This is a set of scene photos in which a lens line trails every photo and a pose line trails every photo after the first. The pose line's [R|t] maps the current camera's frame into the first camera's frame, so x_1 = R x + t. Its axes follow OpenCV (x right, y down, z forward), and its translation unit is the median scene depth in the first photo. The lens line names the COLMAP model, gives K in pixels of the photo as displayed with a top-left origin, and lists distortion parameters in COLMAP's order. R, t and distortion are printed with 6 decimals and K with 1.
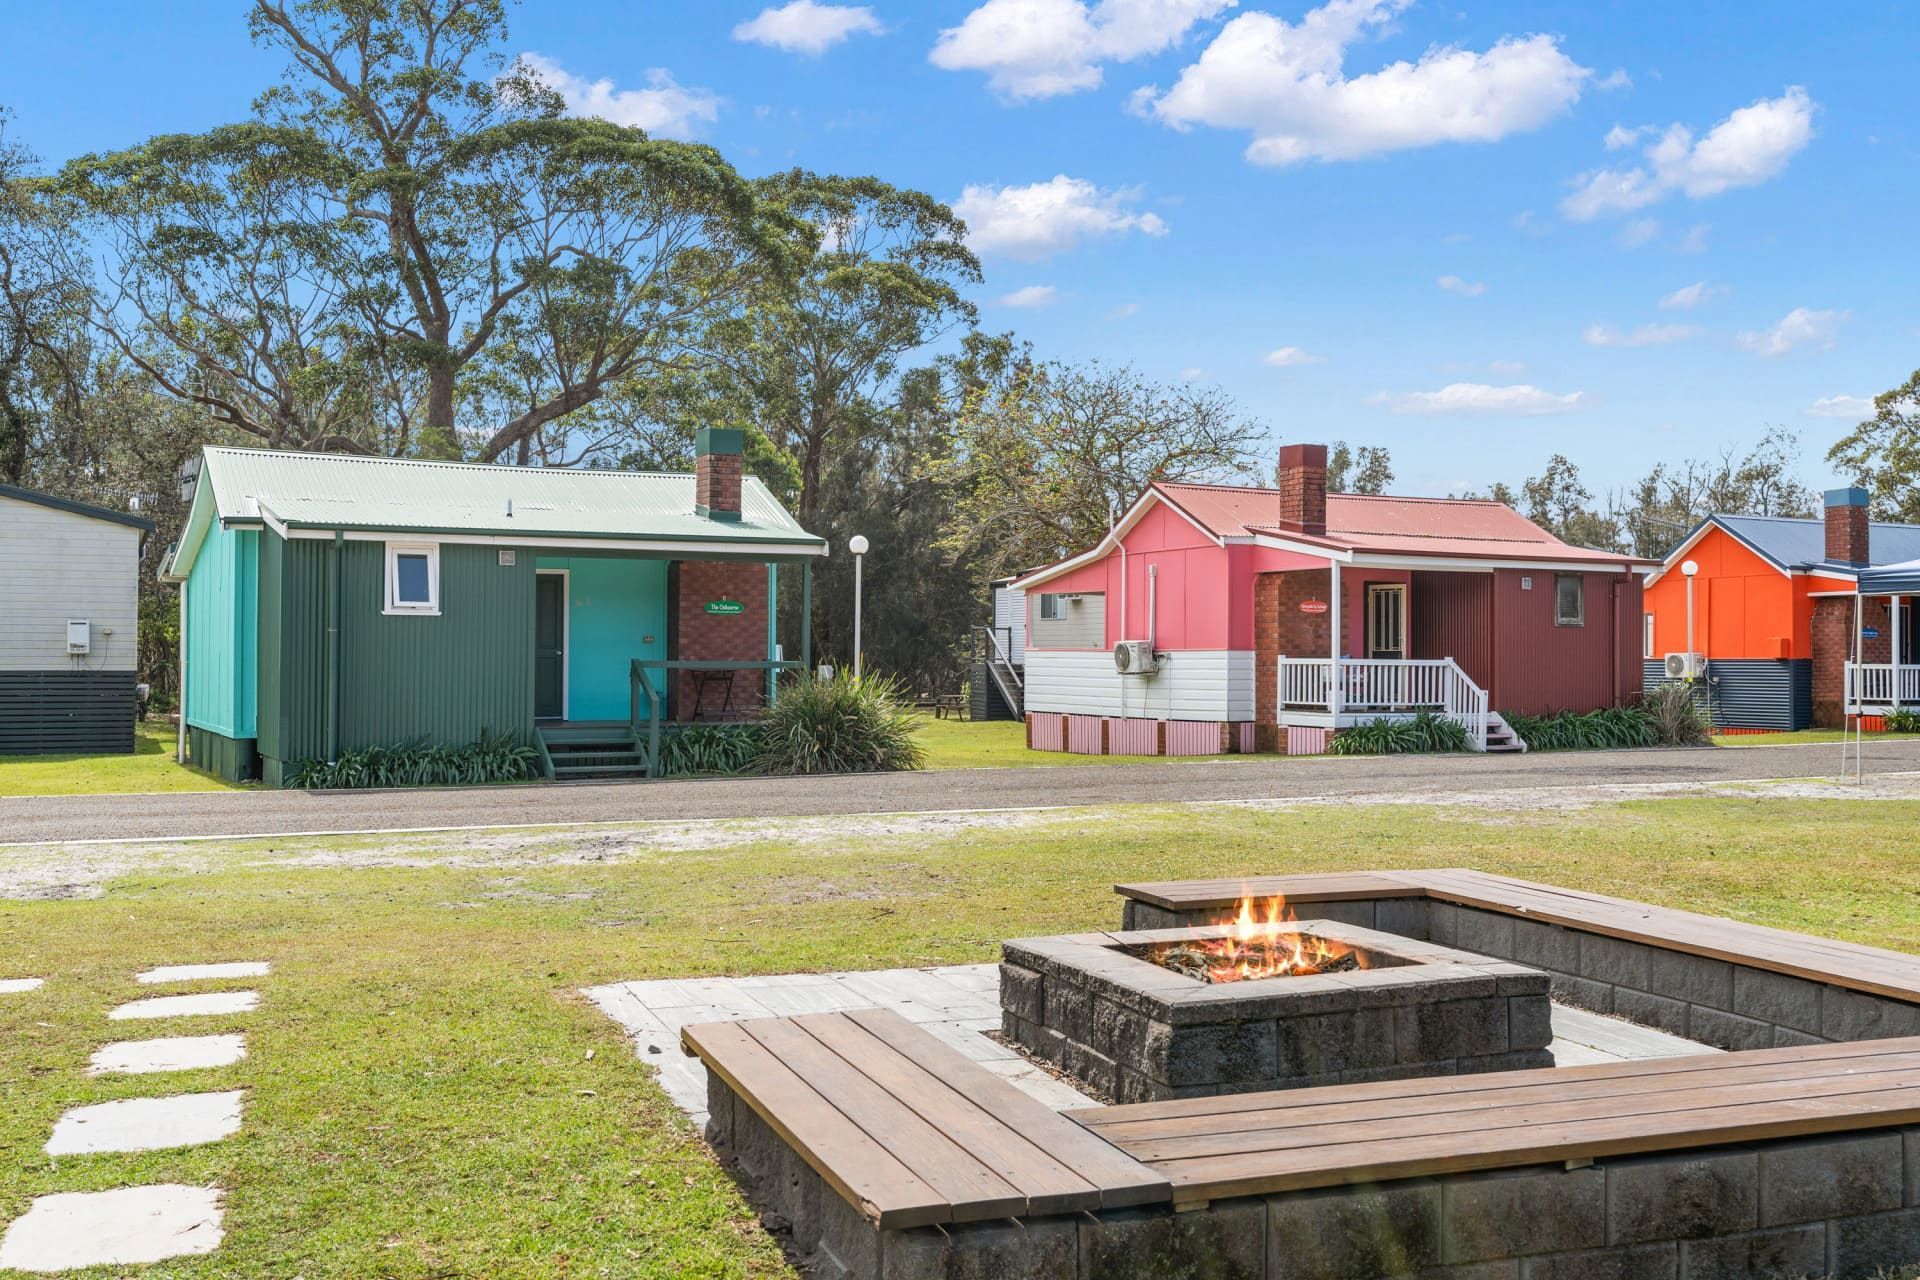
lens RADIAL K [[1793.3, 0, 967.3], [0, 1793.3, 643.1], [0, 0, 1]] dist [0.014568, 0.000000]
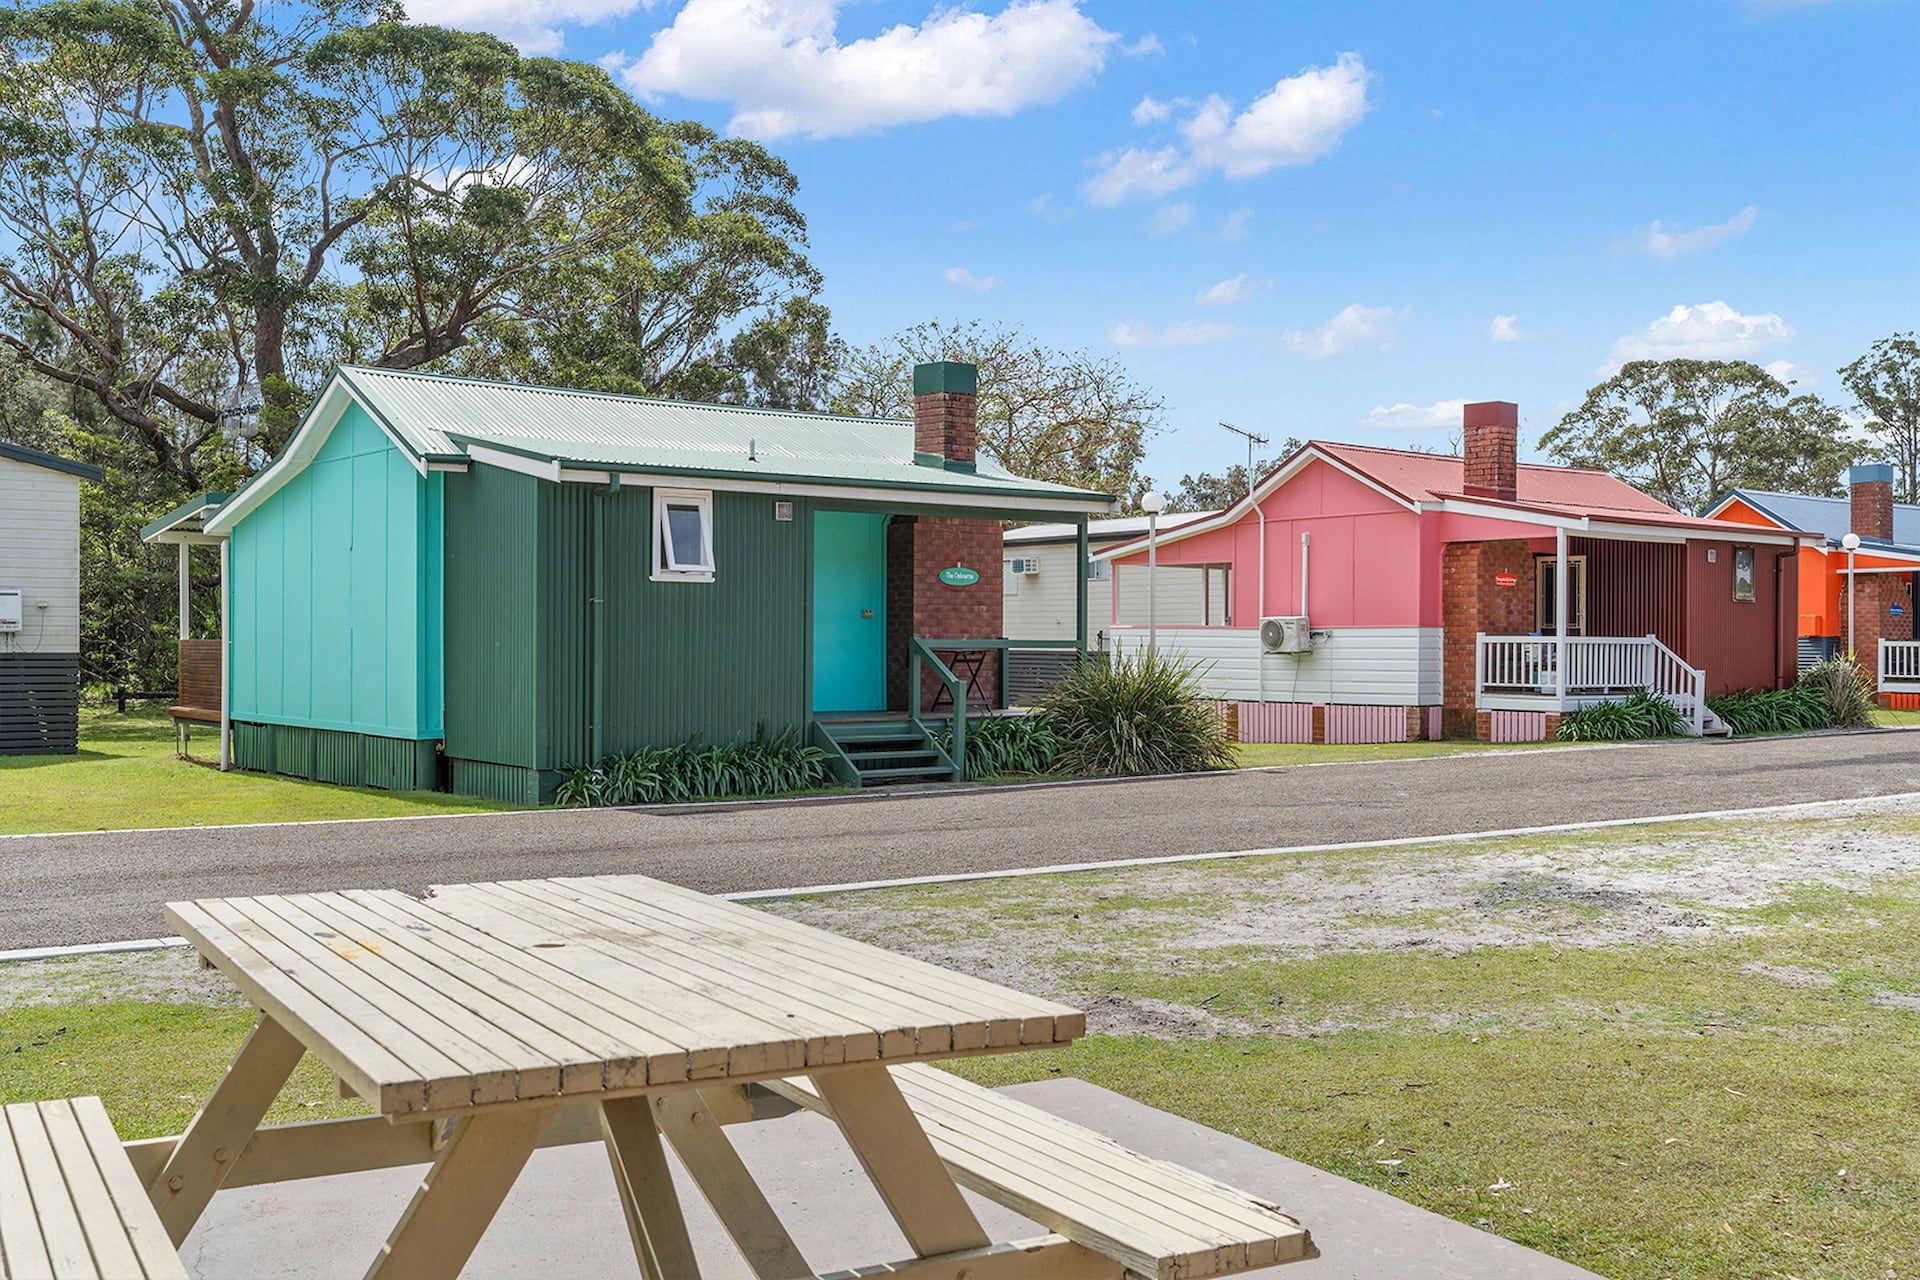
lens RADIAL K [[1793.3, 0, 960.8], [0, 1793.3, 640.6], [0, 0, 1]] dist [0.014568, 0.000000]
pose [[0.982728, -0.001273, 0.185050, -0.250670], [-0.000562, 0.999951, 0.009863, 0.001925], [-0.185054, -0.009797, 0.982680, 0.151084]]
